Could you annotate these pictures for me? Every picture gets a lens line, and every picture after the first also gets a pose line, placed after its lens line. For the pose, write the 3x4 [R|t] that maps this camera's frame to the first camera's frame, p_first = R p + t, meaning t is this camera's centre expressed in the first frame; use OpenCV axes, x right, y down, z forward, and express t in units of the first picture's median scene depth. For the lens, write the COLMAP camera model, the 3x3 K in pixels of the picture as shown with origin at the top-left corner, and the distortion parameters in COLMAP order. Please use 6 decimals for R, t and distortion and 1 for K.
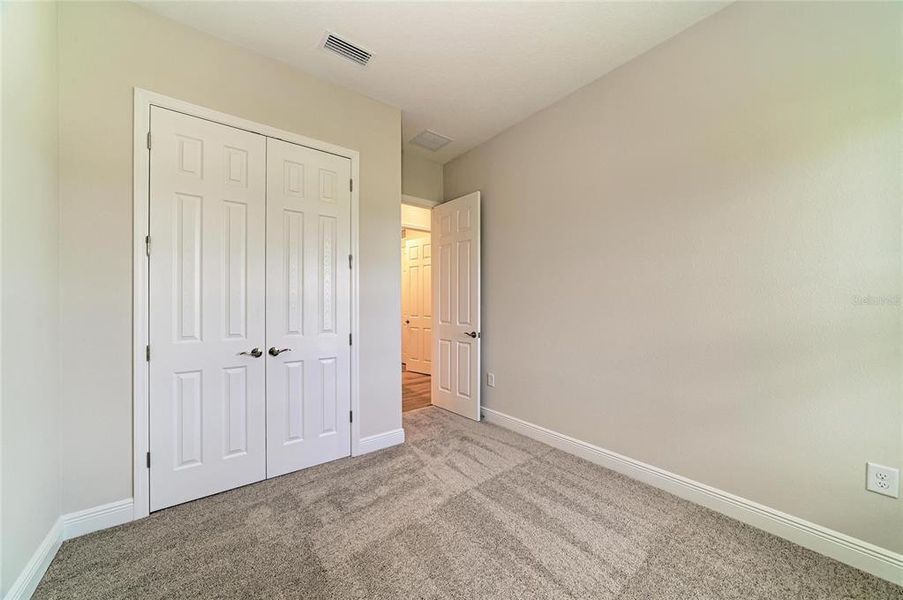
lens RADIAL K [[354.7, 0, 453.1], [0, 354.7, 304.2], [0, 0, 1]] dist [-0.014627, 0.000668]
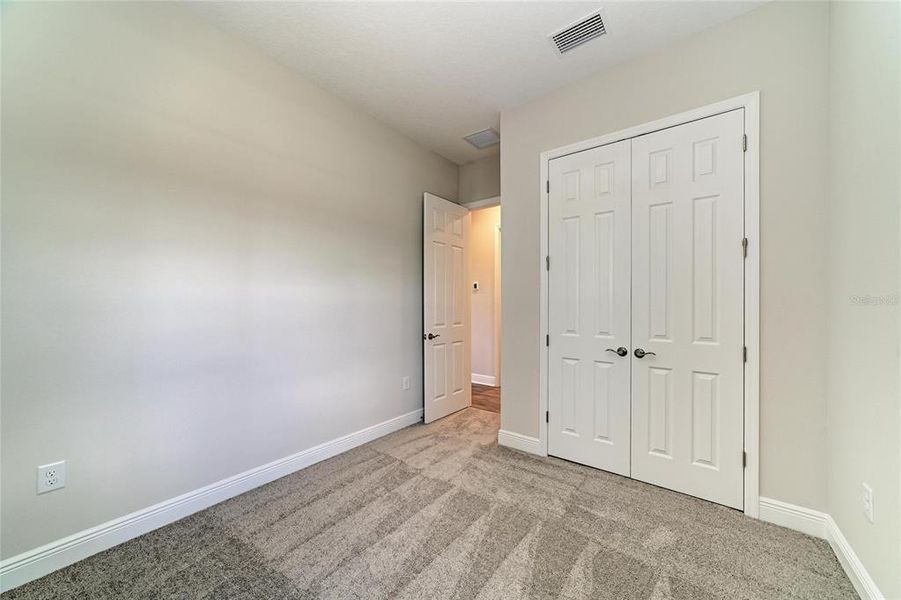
lens RADIAL K [[354.0, 0, 452.1], [0, 354.0, 304.2], [0, 0, 1]] dist [-0.014627, 0.000668]
pose [[0.170685, -0.001647, -0.985324, 0.399078], [-0.004982, 0.999984, -0.002535, 0.003081], [0.985313, 0.005342, 0.170674, 0.346878]]
